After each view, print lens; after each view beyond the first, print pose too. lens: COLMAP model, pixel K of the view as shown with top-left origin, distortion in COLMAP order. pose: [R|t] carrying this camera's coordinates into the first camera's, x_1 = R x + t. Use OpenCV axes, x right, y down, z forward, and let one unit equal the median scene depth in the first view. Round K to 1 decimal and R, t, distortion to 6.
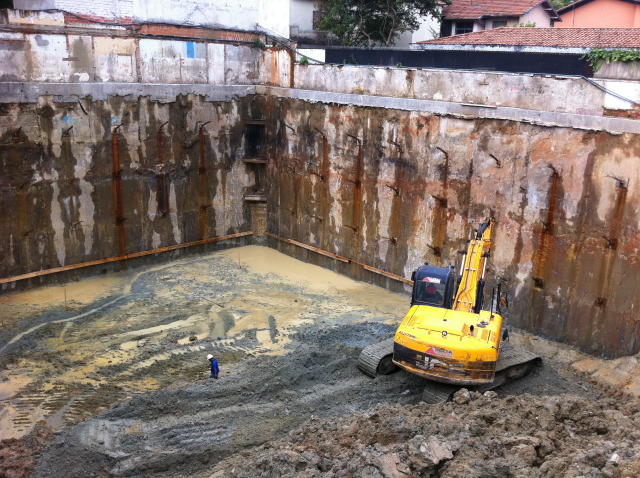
lens RADIAL K [[593.4, 0, 321.7], [0, 593.4, 273.9], [0, 0, 1]] dist [0.062185, -0.145658]
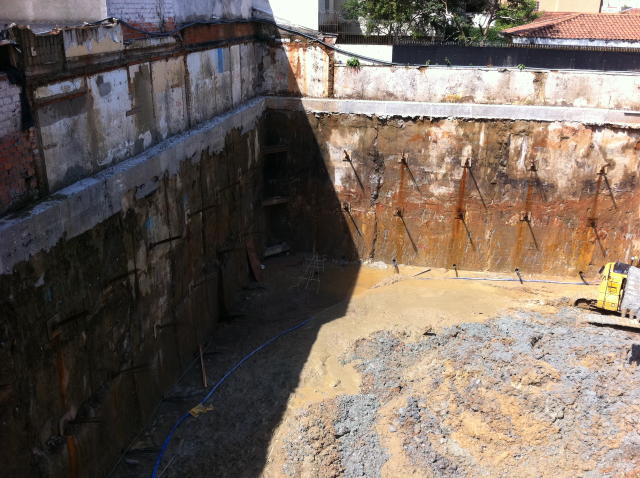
lens RADIAL K [[596.4, 0, 321.7], [0, 596.4, 265.1], [0, 0, 1]] dist [0.093754, -0.219035]
pose [[0.811480, -0.261403, 0.522656, -0.552569], [0.213708, 0.965170, 0.150918, -0.252547], [-0.543902, -0.010771, 0.839080, 0.428026]]
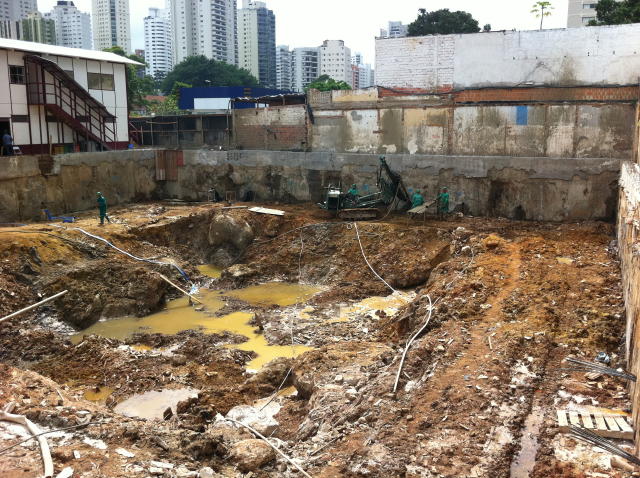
lens RADIAL K [[596.4, 0, 321.7], [0, 596.4, 265.1], [0, 0, 1]] dist [0.093754, -0.219035]
pose [[0.341369, 0.173402, -0.923796, 0.500360], [-0.296450, 0.952534, 0.069250, -0.167835], [0.891956, 0.250219, 0.376570, 0.532239]]
